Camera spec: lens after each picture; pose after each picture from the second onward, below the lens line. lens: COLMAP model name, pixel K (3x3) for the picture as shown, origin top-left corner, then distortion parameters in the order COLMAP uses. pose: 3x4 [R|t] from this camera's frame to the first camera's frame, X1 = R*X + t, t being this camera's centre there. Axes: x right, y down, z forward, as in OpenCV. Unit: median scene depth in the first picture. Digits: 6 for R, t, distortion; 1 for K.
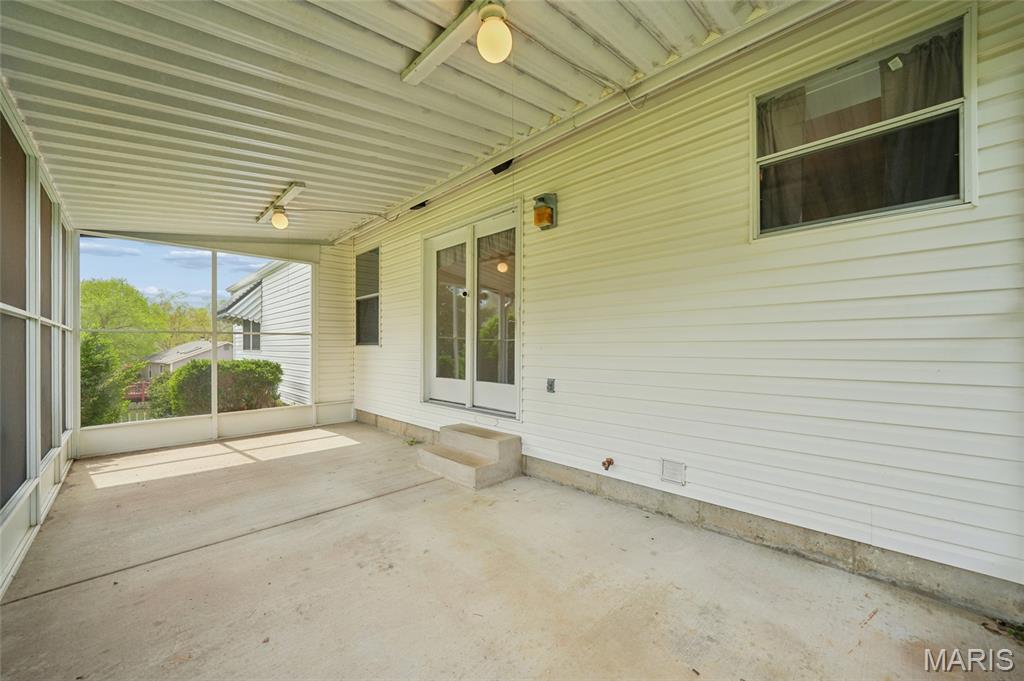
lens RADIAL K [[385.0, 0, 509.0], [0, 385.0, 346.2], [0, 0, 1]] dist [-0.010640, -0.000012]
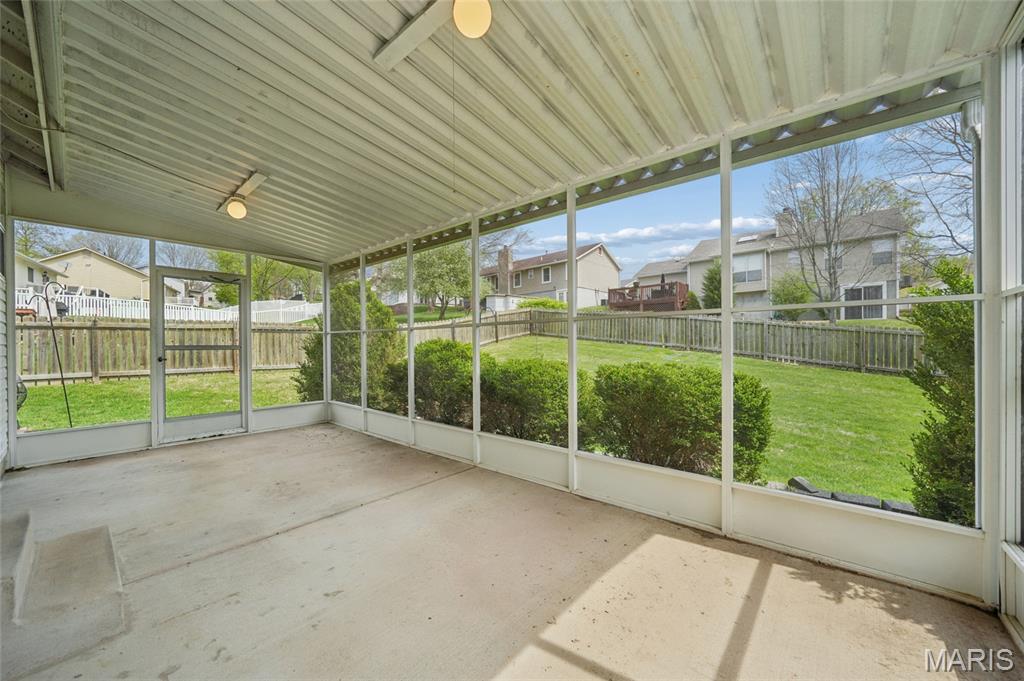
lens RADIAL K [[385.0, 0, 509.0], [0, 385.0, 346.2], [0, 0, 1]] dist [-0.010640, -0.000012]
pose [[-0.997549, 0.007883, -0.069533, -0.881600], [0.007419, 0.999948, 0.006936, 0.002941], [0.069584, 0.006403, -0.997556, 2.016352]]
